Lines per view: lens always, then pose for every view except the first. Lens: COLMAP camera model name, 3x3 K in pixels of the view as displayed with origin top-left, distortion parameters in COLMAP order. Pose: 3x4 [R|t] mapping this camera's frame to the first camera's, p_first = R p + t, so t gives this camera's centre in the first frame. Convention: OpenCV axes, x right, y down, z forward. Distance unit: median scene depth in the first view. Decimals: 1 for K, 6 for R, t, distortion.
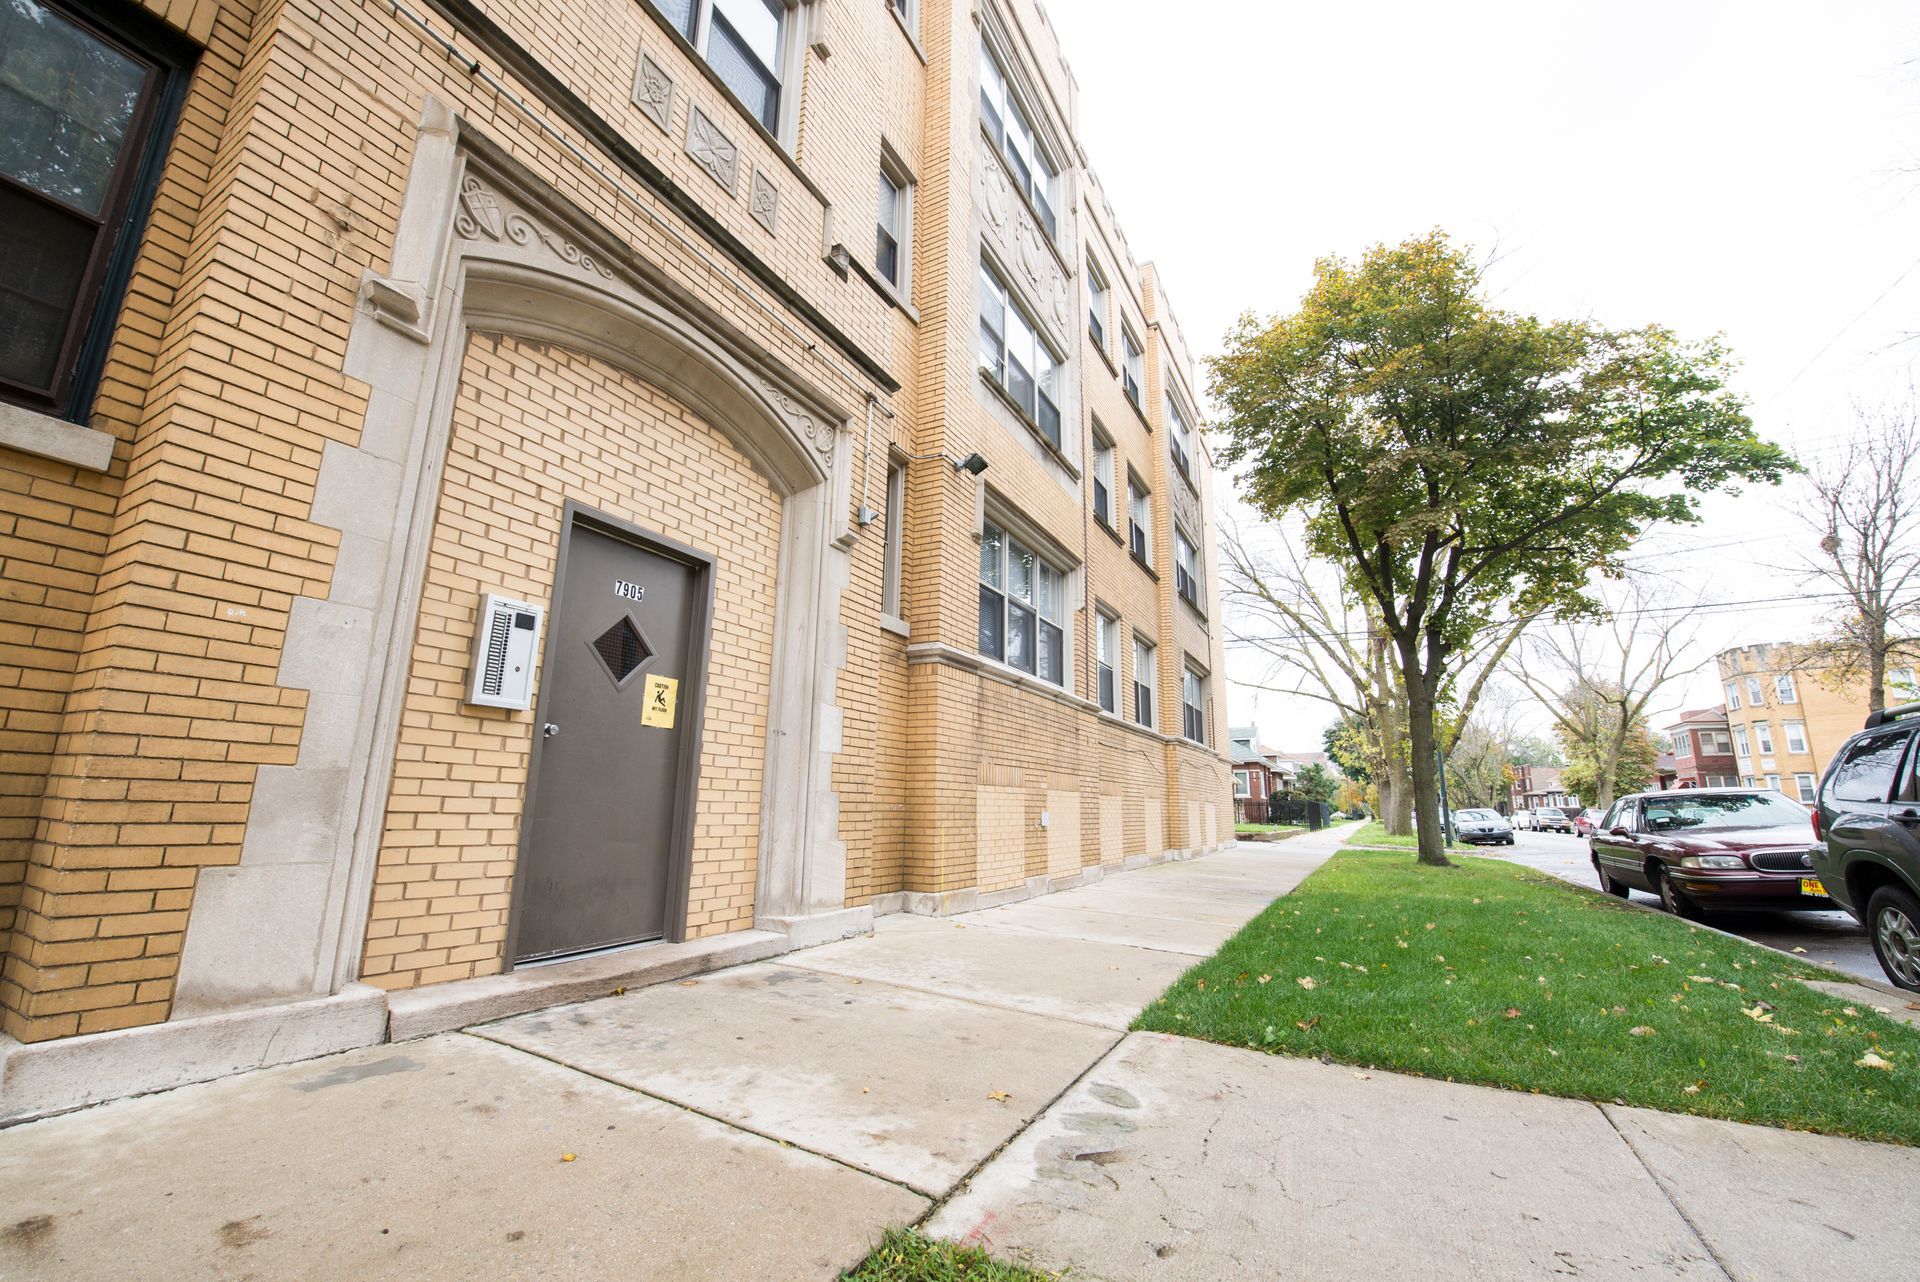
lens RADIAL K [[761.5, 0, 957.1], [0, 761.5, 640.3], [0, 0, 1]] dist [-0.008298, -0.004965]
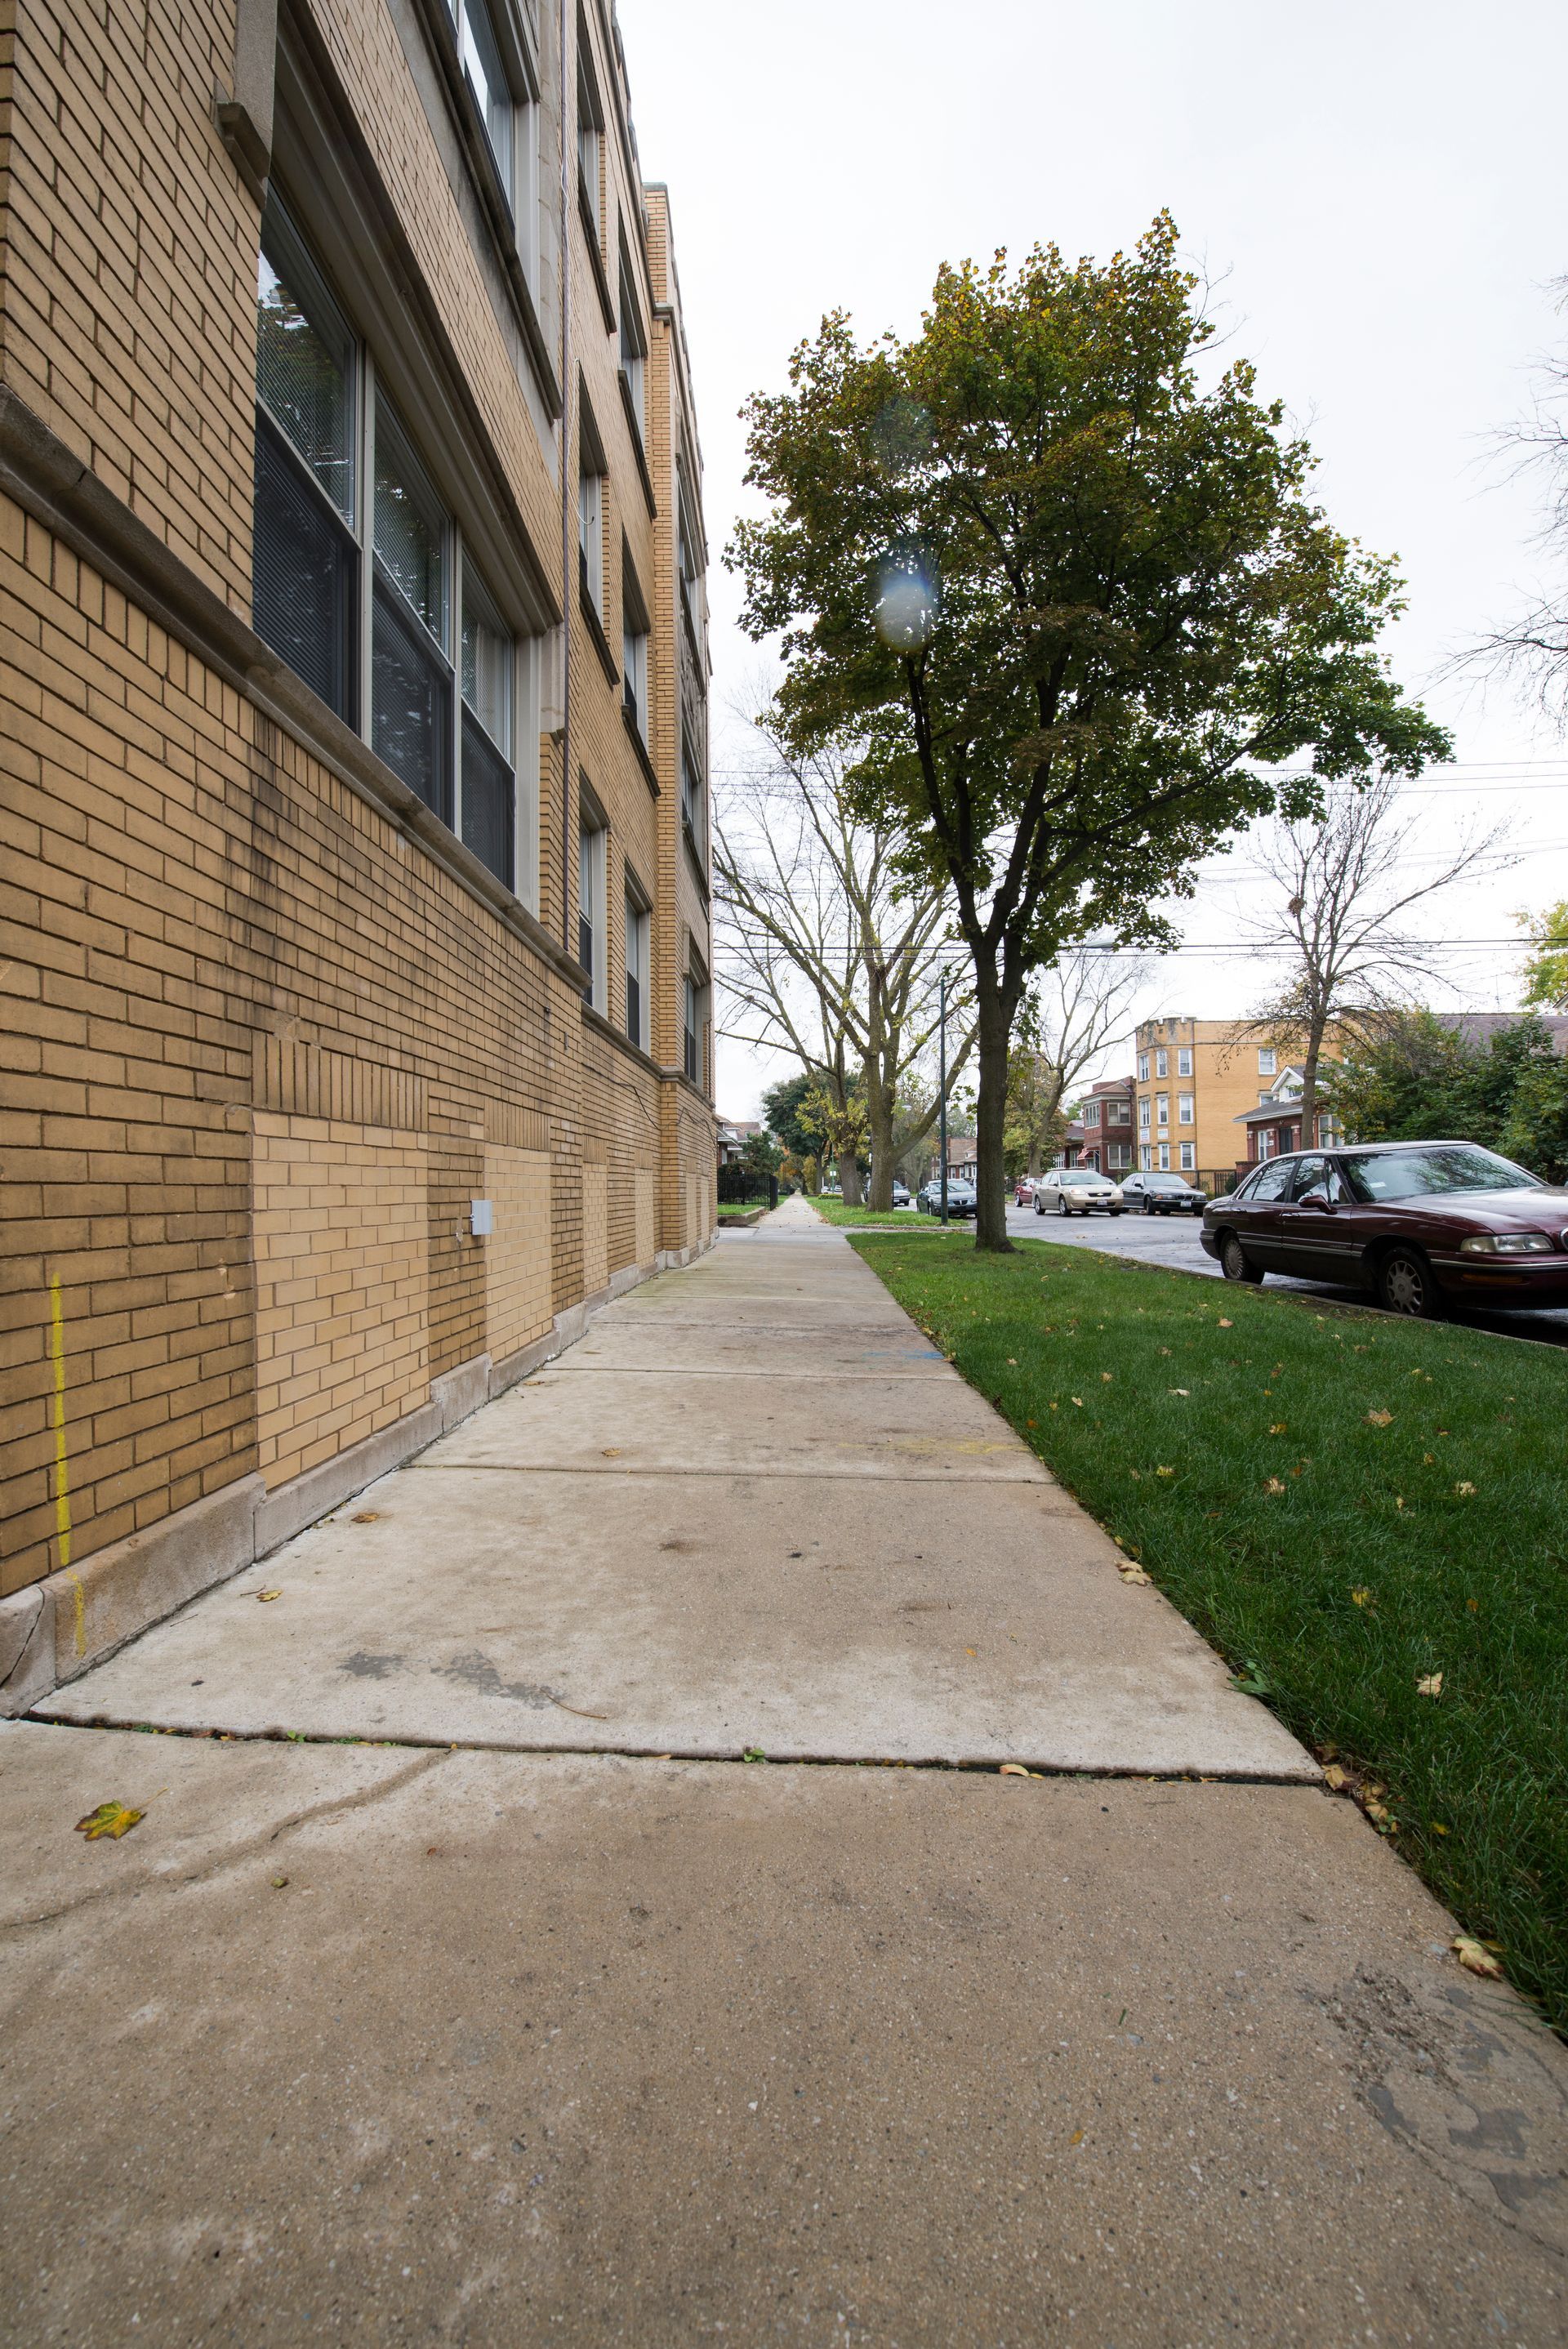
lens RADIAL K [[937.0, 0, 780.4], [0, 937.0, 1183.4], [0, 0, 1]] dist [-0.016656, -0.002577]
pose [[0.888822, -0.024567, 0.457593, 0.046261], [-0.072025, 0.978661, 0.192443, 0.155262], [-0.452556, -0.204006, 0.868087, 0.701630]]
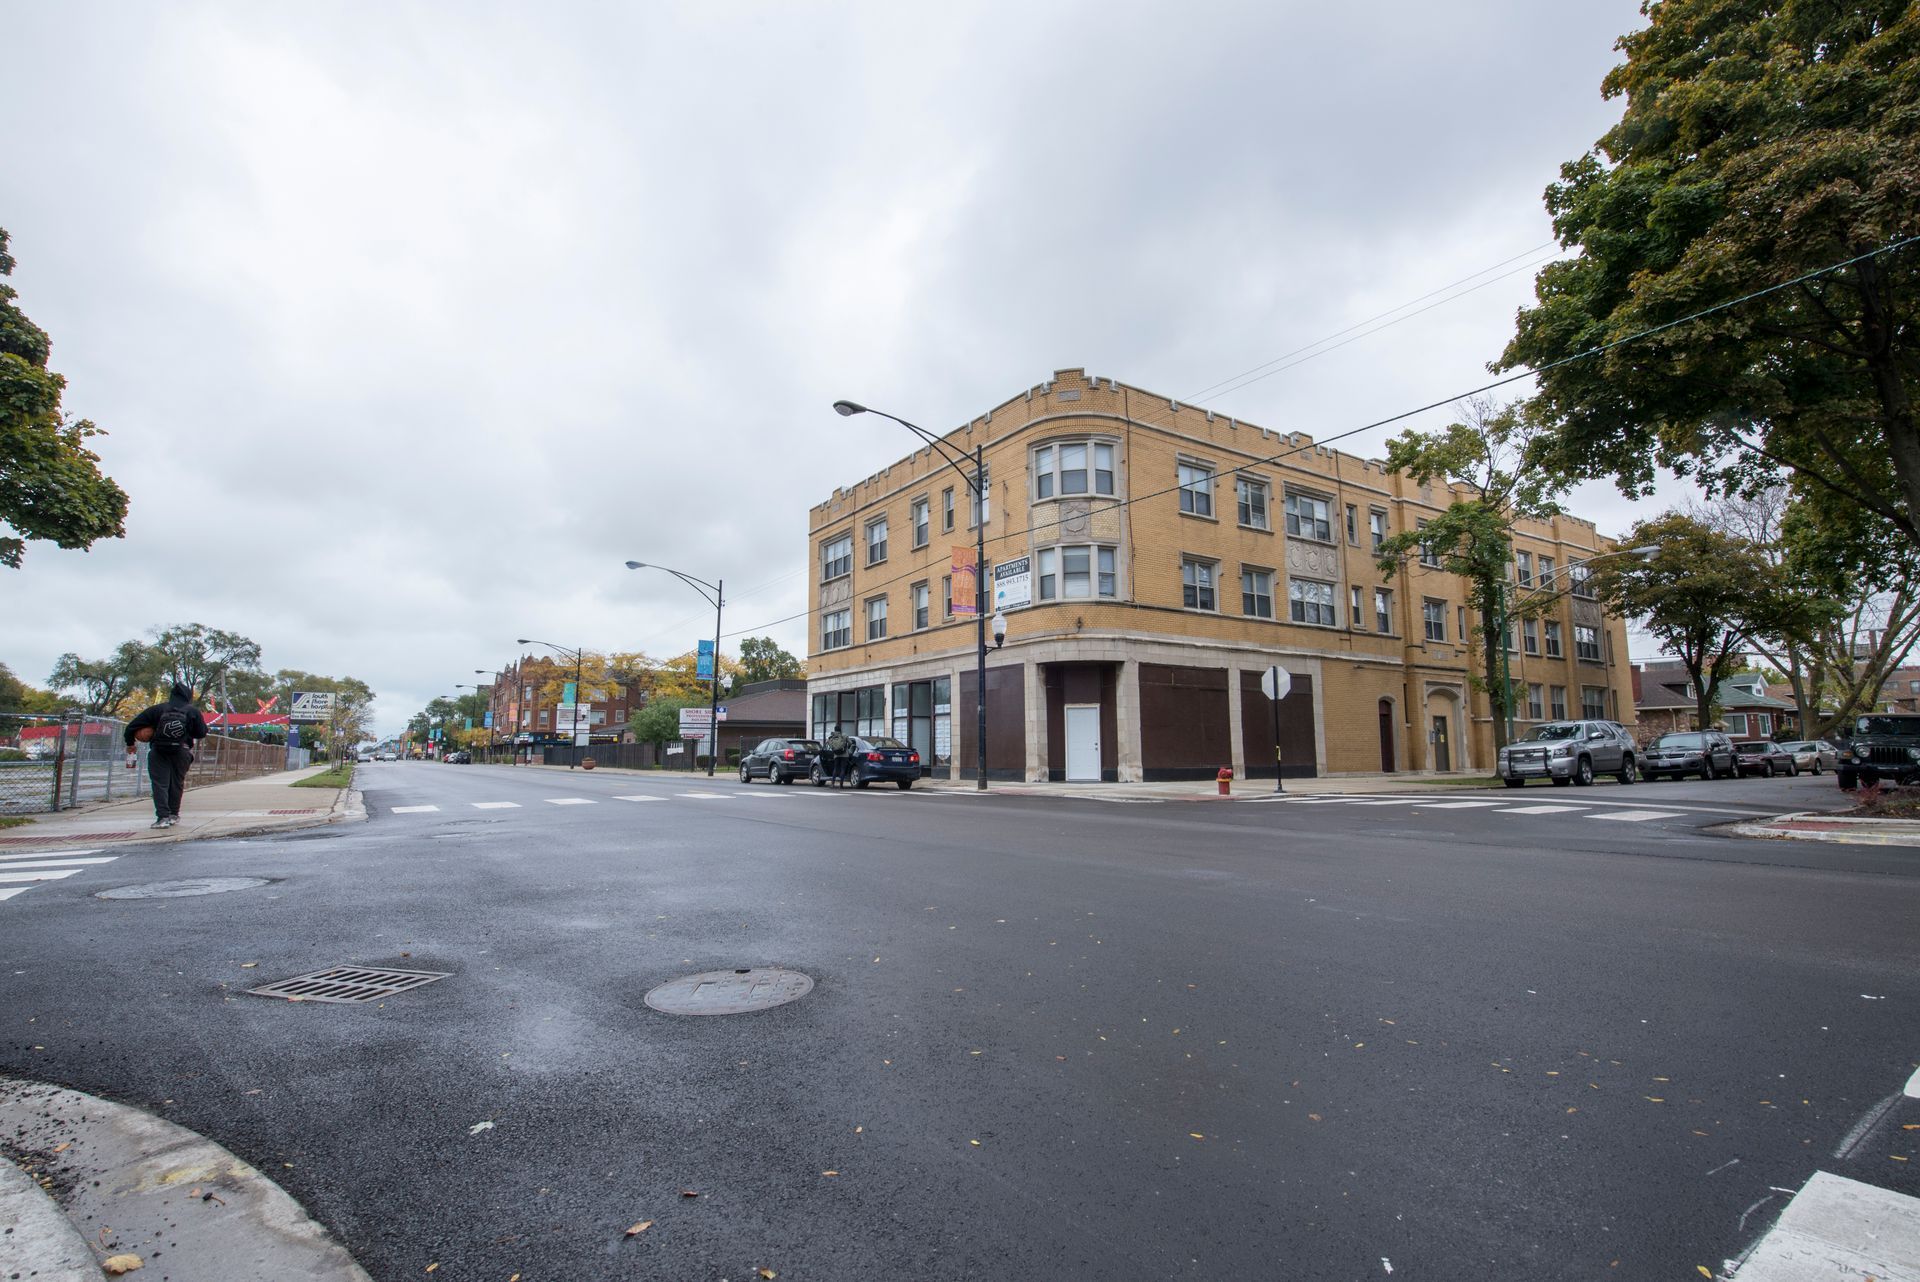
lens RADIAL K [[892.5, 0, 953.2], [0, 892.5, 636.8], [0, 0, 1]] dist [-0.000173, -0.005160]
pose [[0.885053, -0.081057, -0.458379, -0.377408], [0.118102, 0.991603, 0.052686, -1.279240], [0.450260, -0.100765, 0.887194, -5.818272]]
